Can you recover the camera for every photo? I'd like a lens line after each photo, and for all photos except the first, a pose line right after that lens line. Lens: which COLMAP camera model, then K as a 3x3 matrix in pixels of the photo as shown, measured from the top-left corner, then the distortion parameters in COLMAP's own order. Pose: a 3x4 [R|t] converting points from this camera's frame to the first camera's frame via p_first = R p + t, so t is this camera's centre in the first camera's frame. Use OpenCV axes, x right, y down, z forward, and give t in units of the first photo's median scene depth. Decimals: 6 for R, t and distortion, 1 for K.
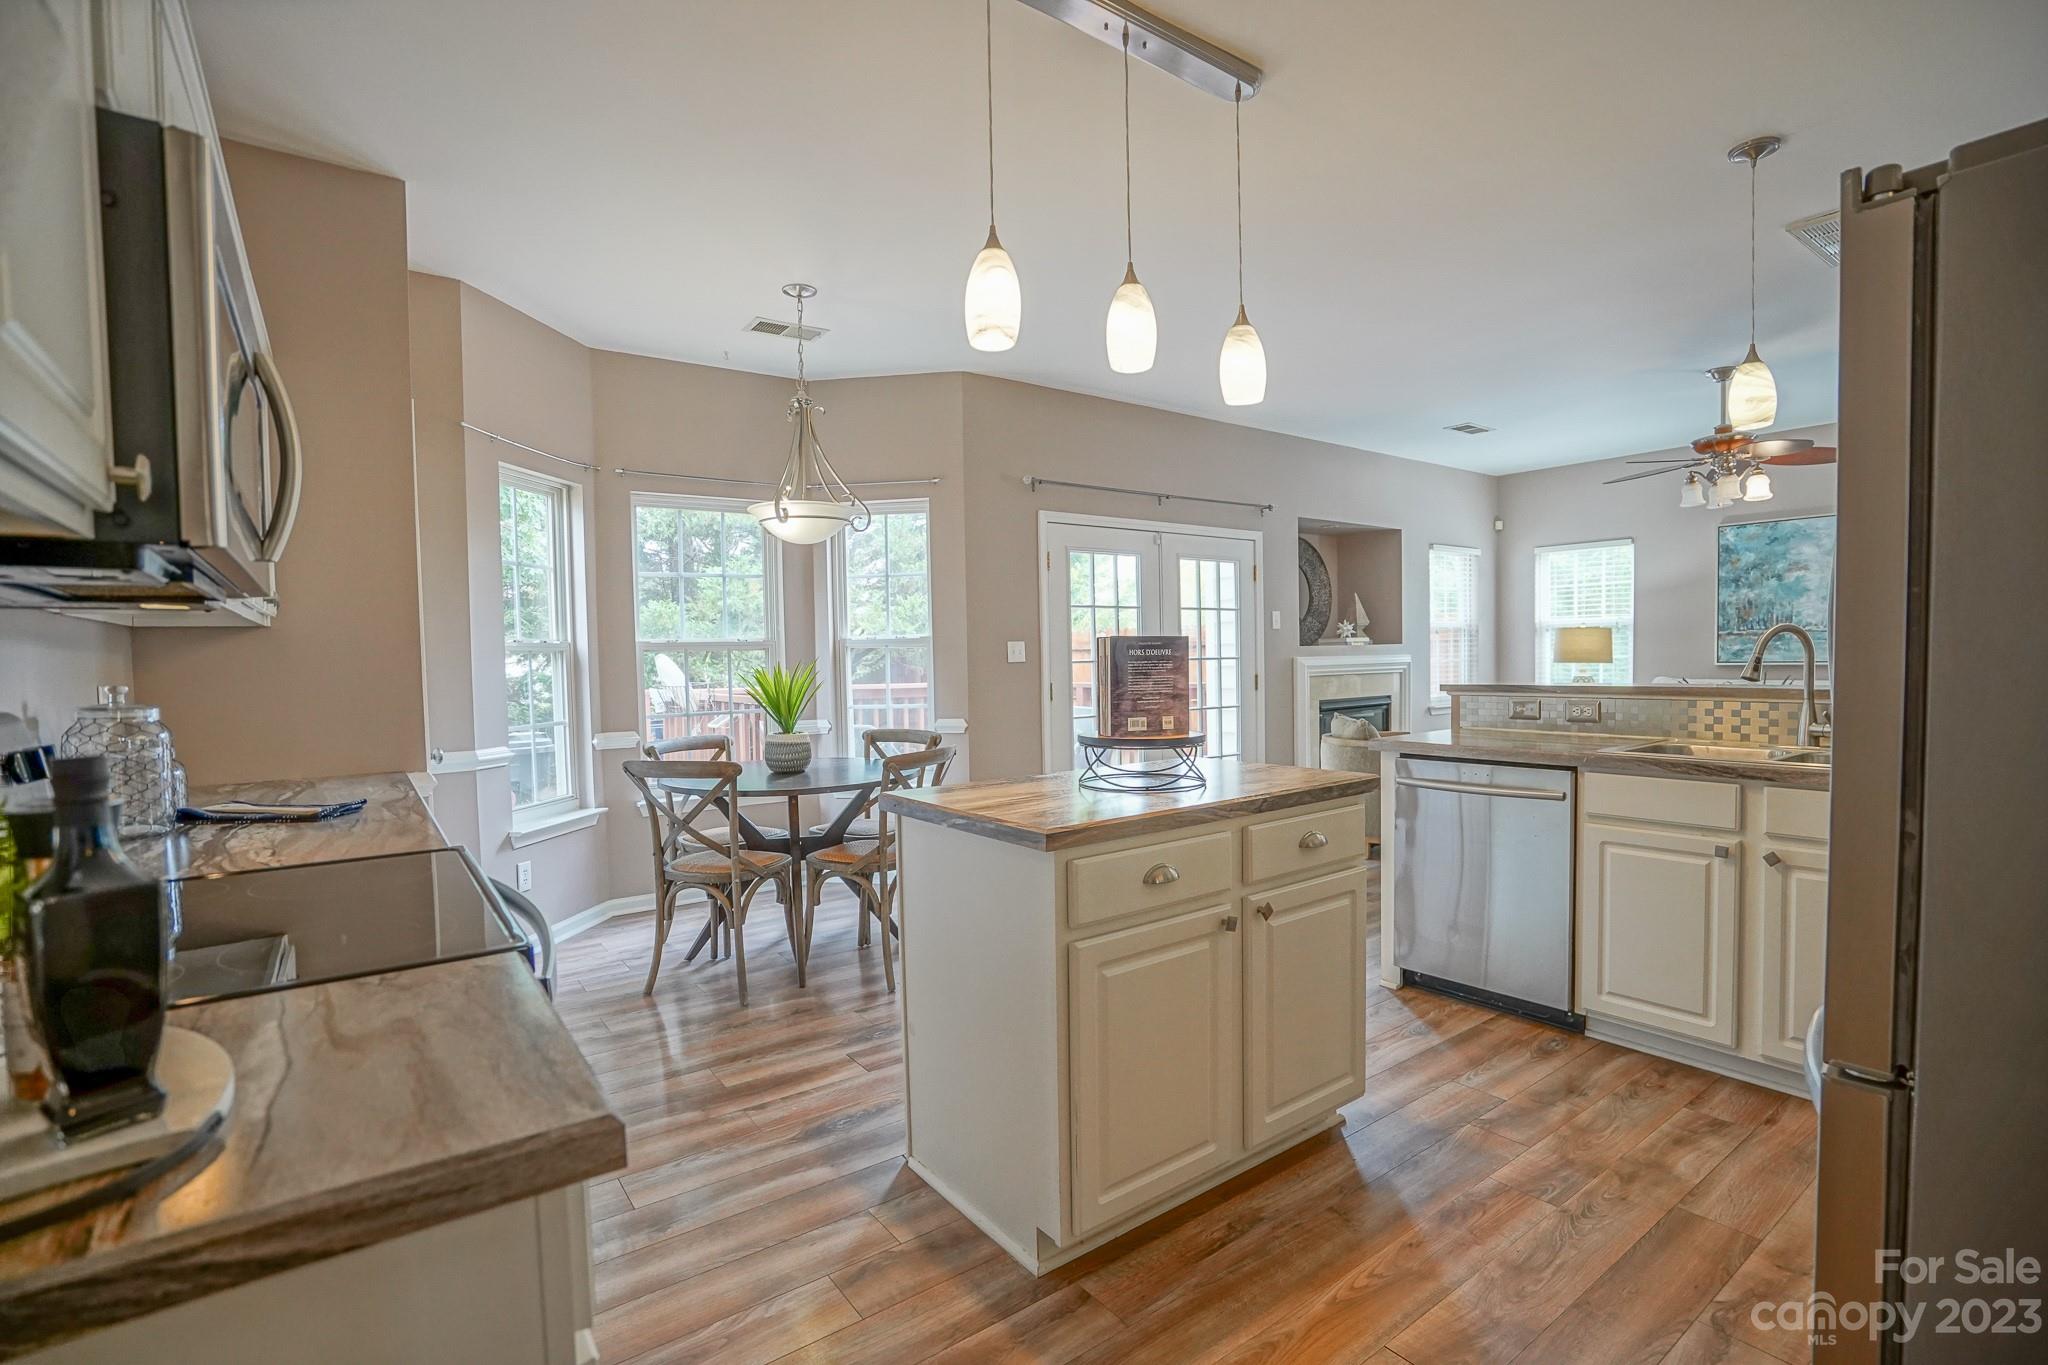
lens RADIAL K [[947.1, 0, 1023.2], [0, 947.1, 692.3], [0, 0, 1]] dist [-0.057956, 0.024074]
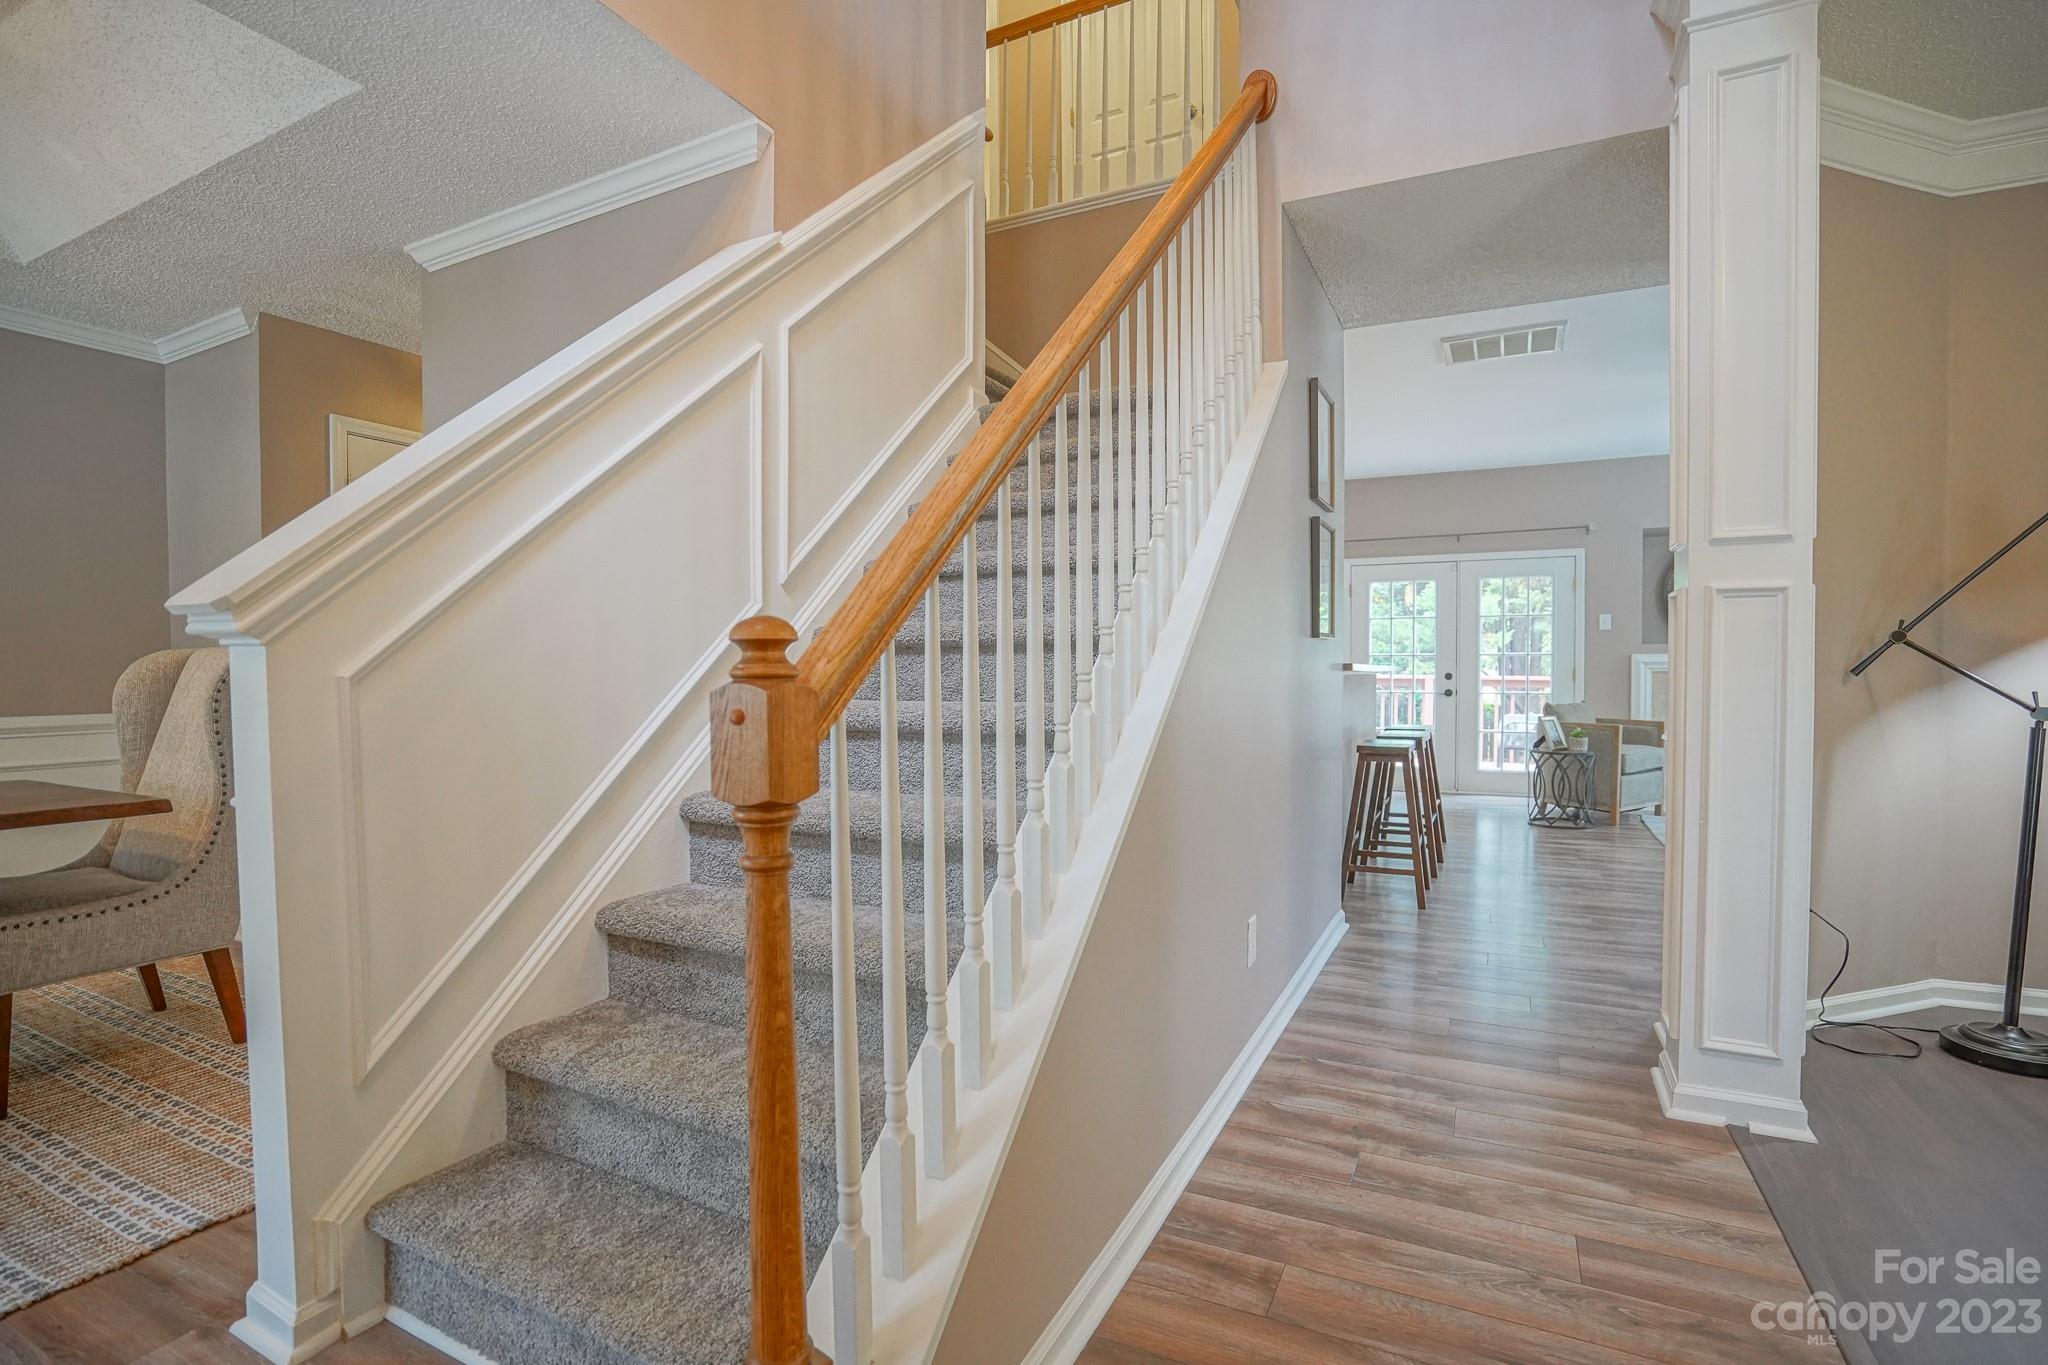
lens RADIAL K [[947.1, 0, 1023.2], [0, 947.1, 692.3], [0, 0, 1]] dist [-0.057956, 0.024074]
pose [[0.446983, 0.039438, -0.893673, 0.971322], [-0.041905, 0.998854, 0.023120, 0.012885], [0.893561, 0.027115, 0.448123, -0.145405]]
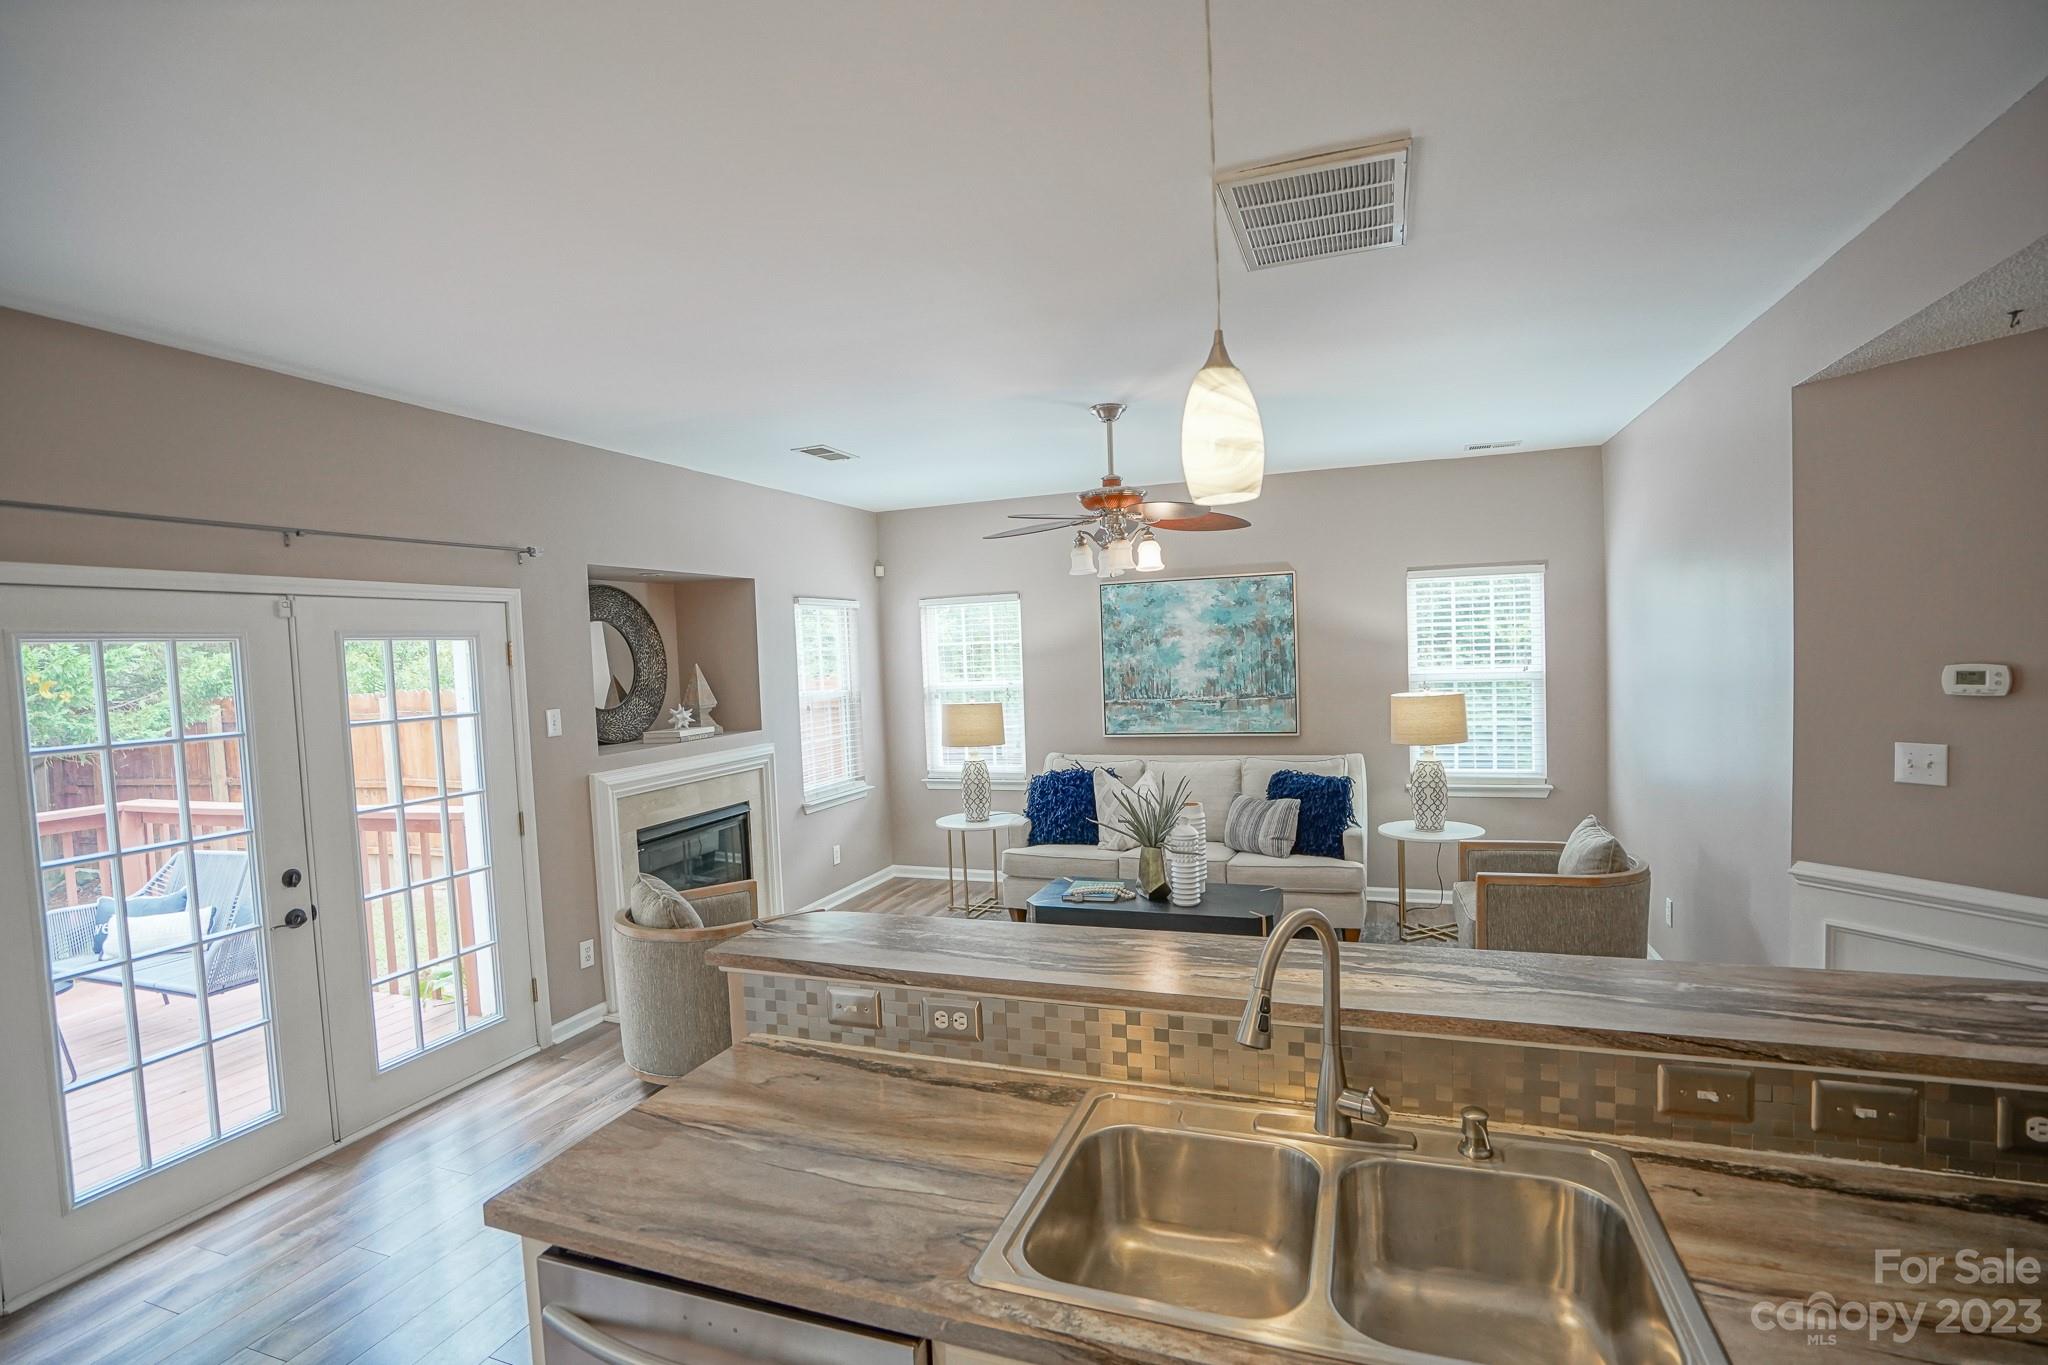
lens RADIAL K [[952.8, 0, 1021.7], [0, 952.8, 691.8], [0, 0, 1]] dist [-0.062751, 0.025456]
pose [[0.835807, -0.038813, 0.547650, 0.184427], [0.045906, 0.998945, 0.000738, -0.083757], [-0.547101, 0.024524, 0.836707, 0.279239]]
